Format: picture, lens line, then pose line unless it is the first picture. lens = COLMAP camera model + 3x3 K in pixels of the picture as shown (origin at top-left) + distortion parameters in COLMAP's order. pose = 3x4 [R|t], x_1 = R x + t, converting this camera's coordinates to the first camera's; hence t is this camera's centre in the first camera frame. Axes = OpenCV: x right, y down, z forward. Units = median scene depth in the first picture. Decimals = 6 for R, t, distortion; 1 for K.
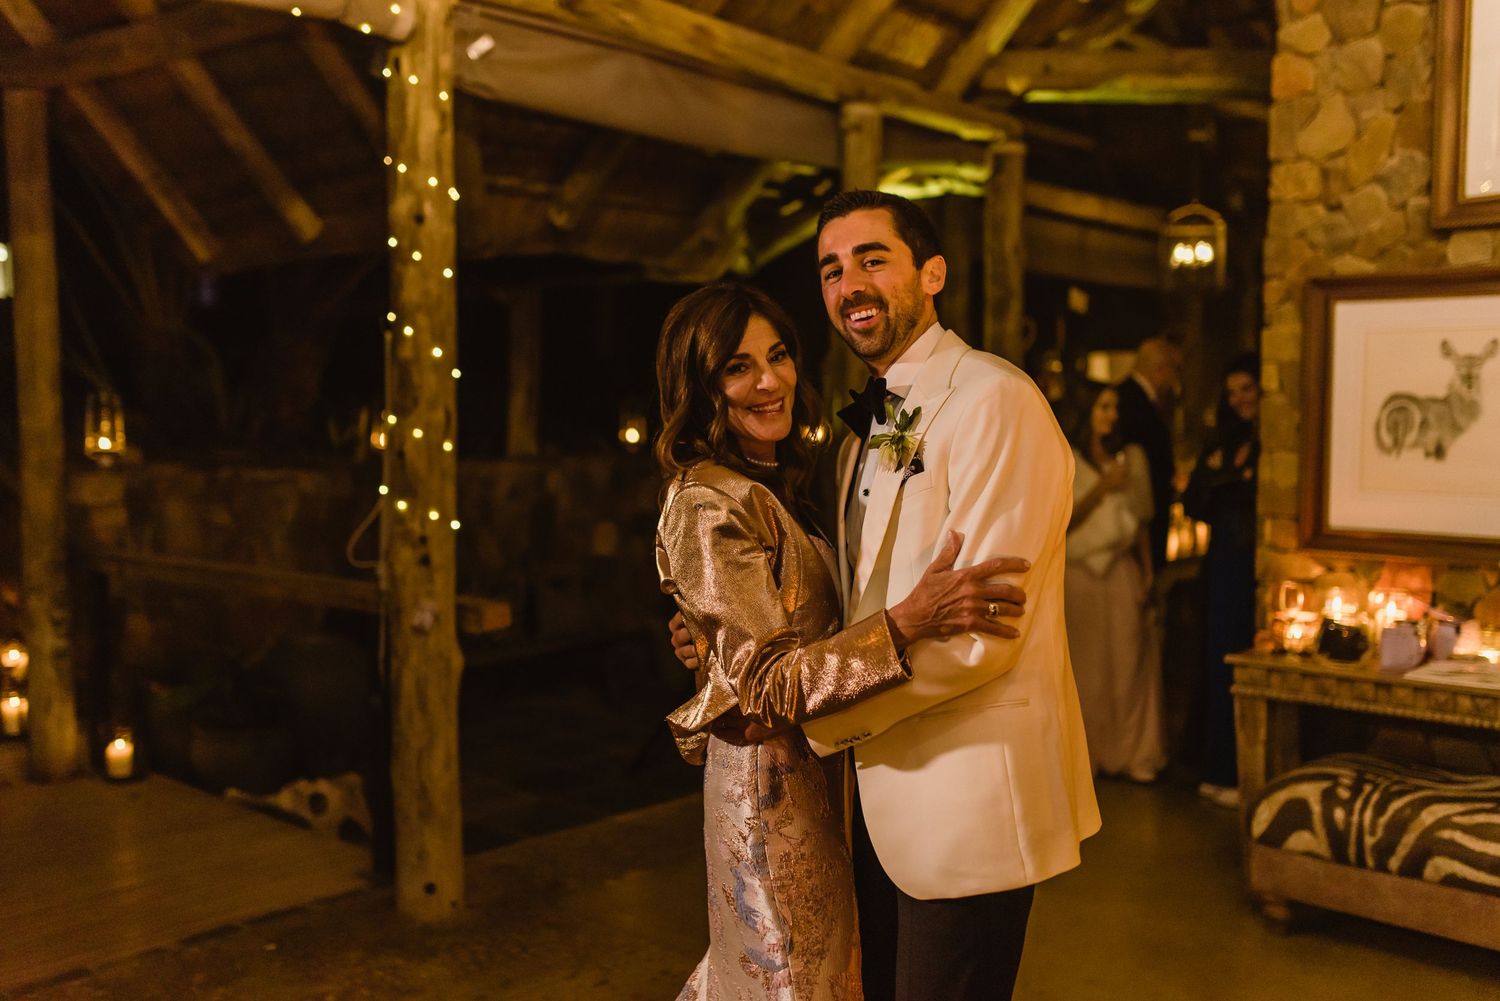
lens RADIAL K [[1424.0, 0, 749.0], [0, 1424.0, 504.0], [0, 0, 1]] dist [0.047560, 0.000000]
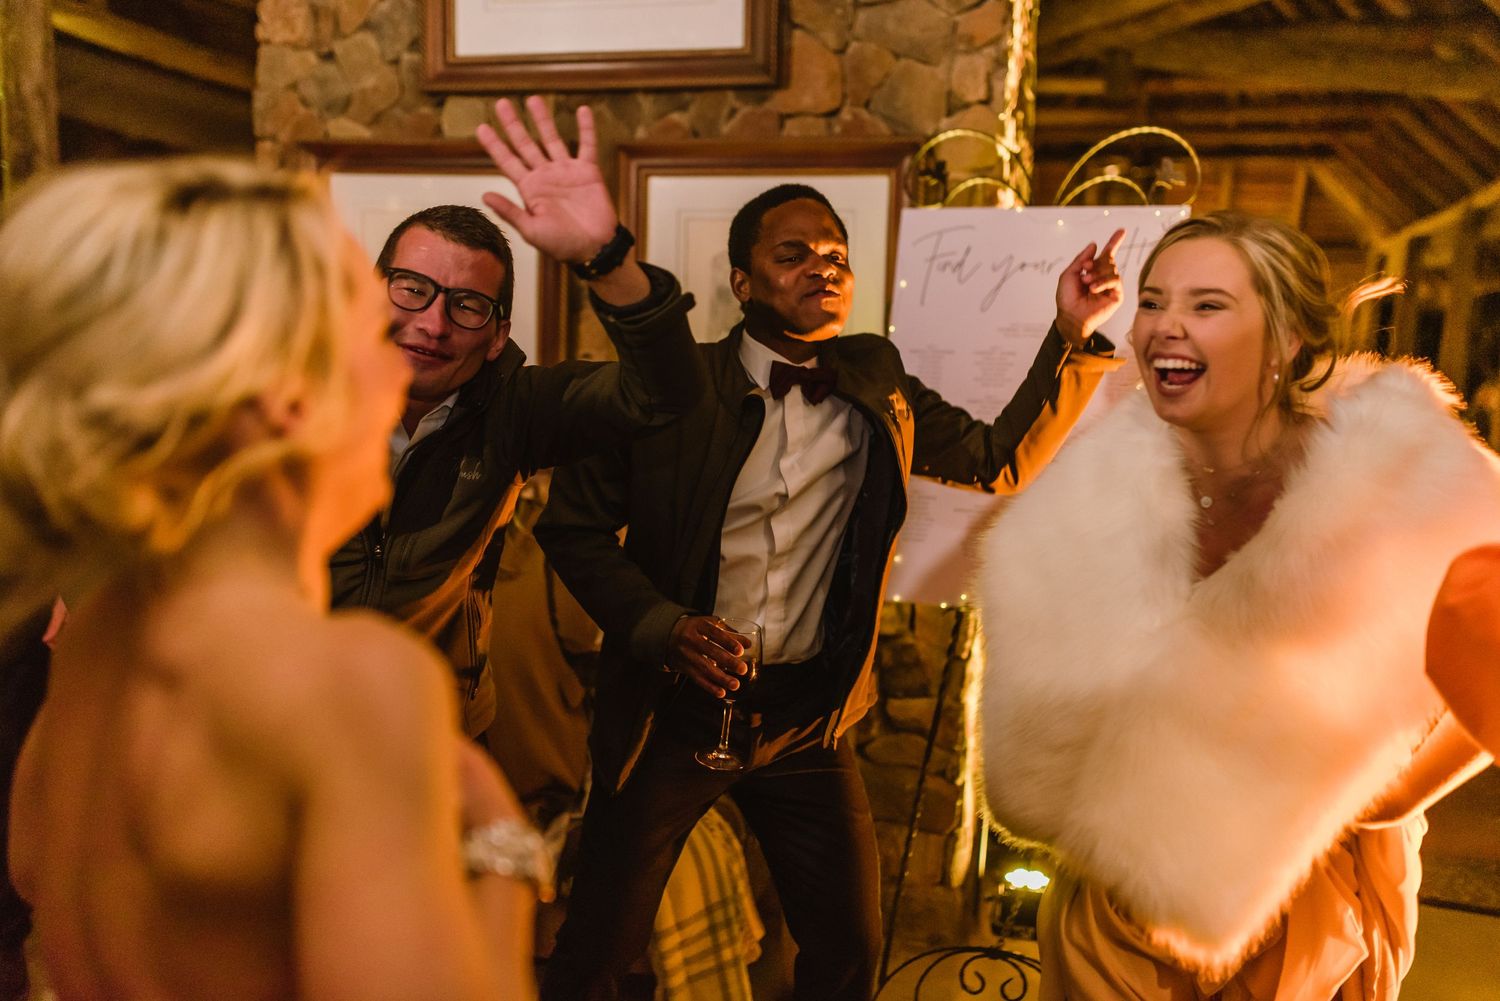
lens RADIAL K [[1424.0, 0, 744.6], [0, 1424.0, 498.4], [0, 0, 1]] dist [0.047560, 0.000000]
pose [[0.900433, -0.029744, 0.433976, 0.266783], [0.003171, 0.998082, 0.061829, -0.004934], [-0.434983, -0.054296, 0.898800, 0.152929]]
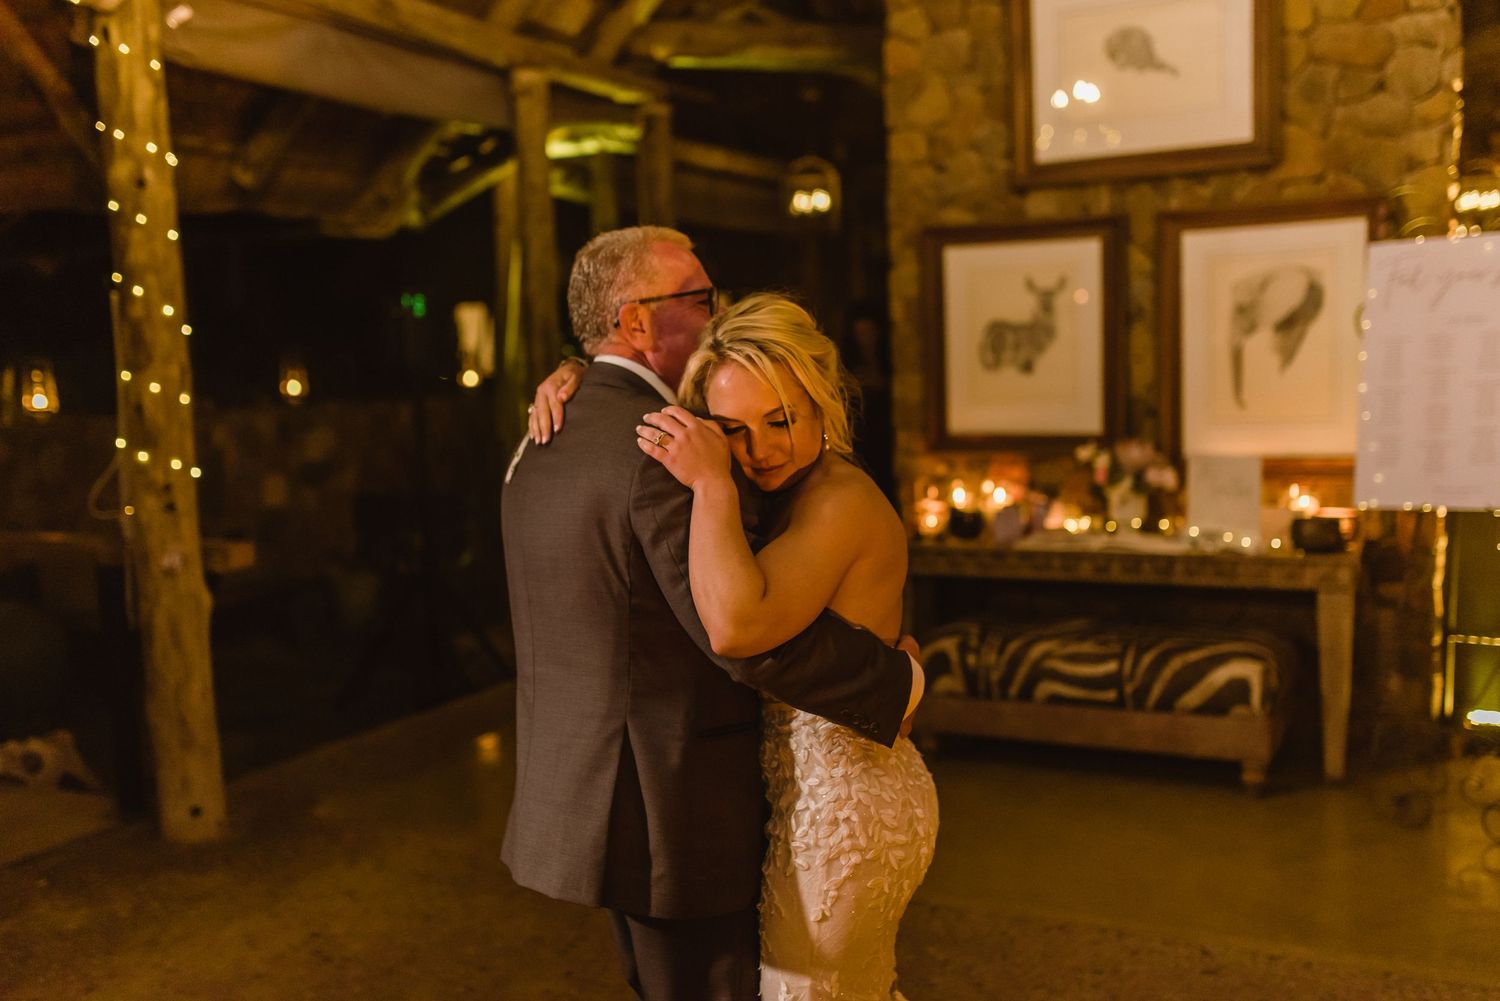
lens RADIAL K [[1424.0, 0, 743.1], [0, 1424.0, 503.2], [0, 0, 1]] dist [0.047560, 0.000000]
pose [[0.964139, -0.066287, 0.256988, -0.083574], [0.056508, 0.997376, 0.045261, 0.011443], [-0.259314, -0.029116, 0.965354, -0.131884]]
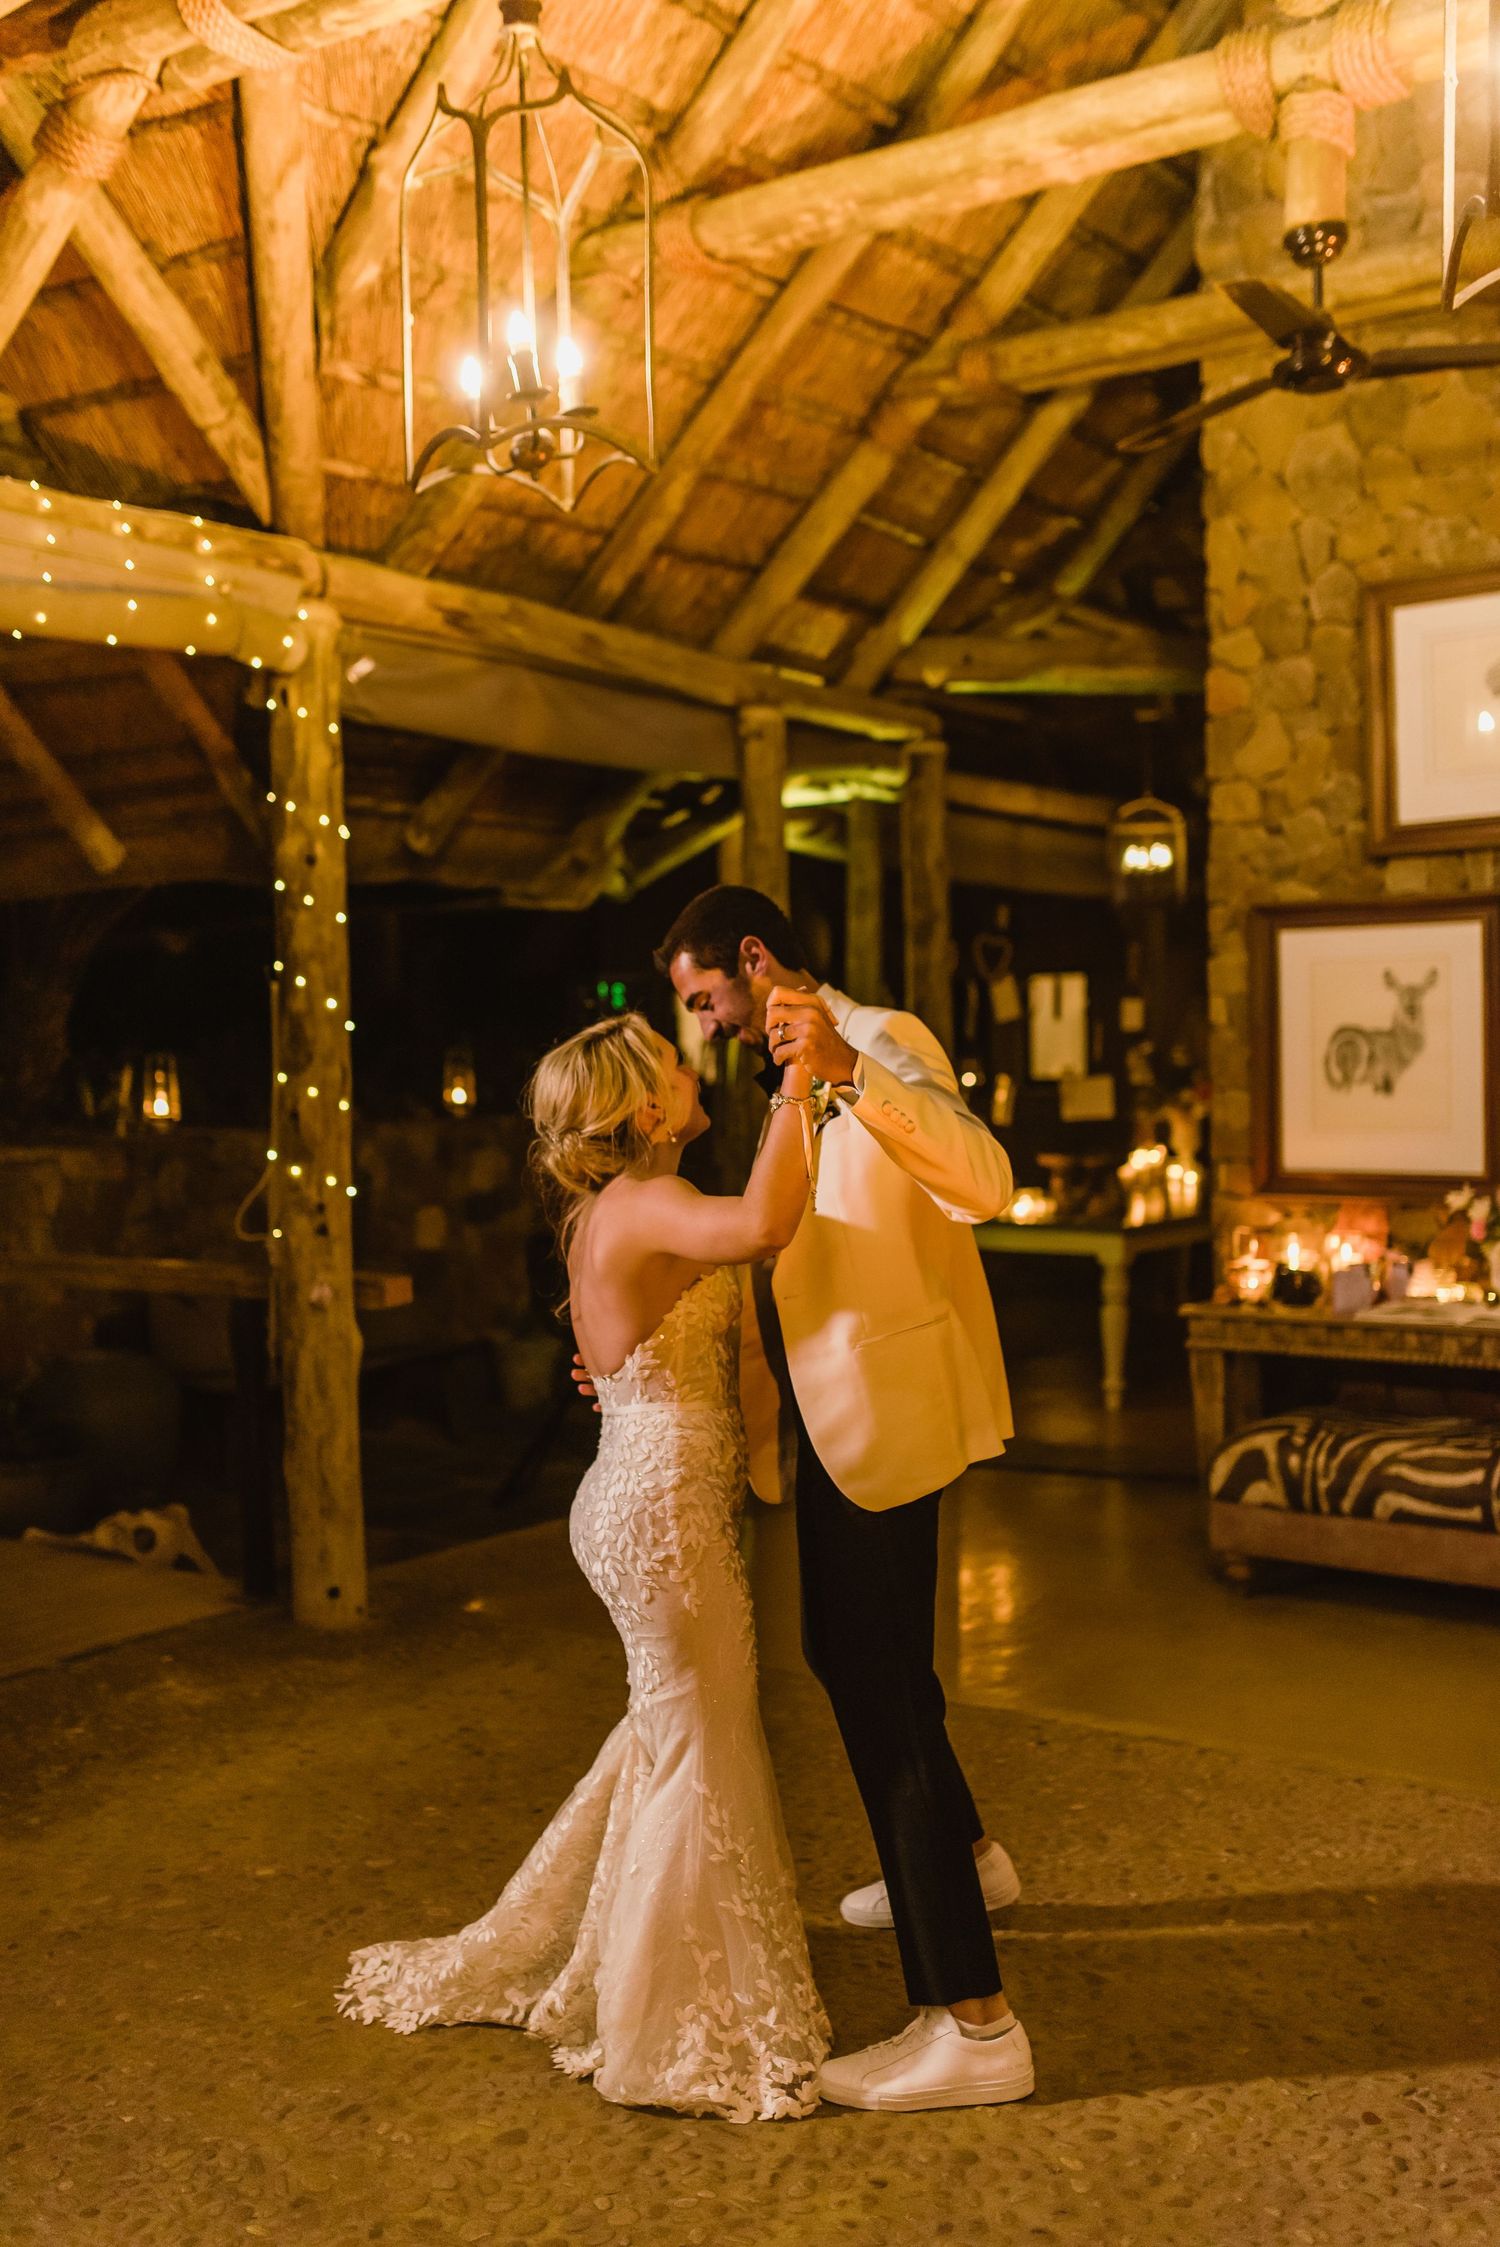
lens RADIAL K [[2133.2, 0, 758.8], [0, 2133.2, 1120.3], [0, 0, 1]] dist [0.047560, 0.000000]
pose [[0.994198, -0.026150, 0.104337, -0.083690], [0.030041, 0.998904, -0.035903, 0.024699], [-0.103284, 0.038829, 0.993894, -0.365570]]
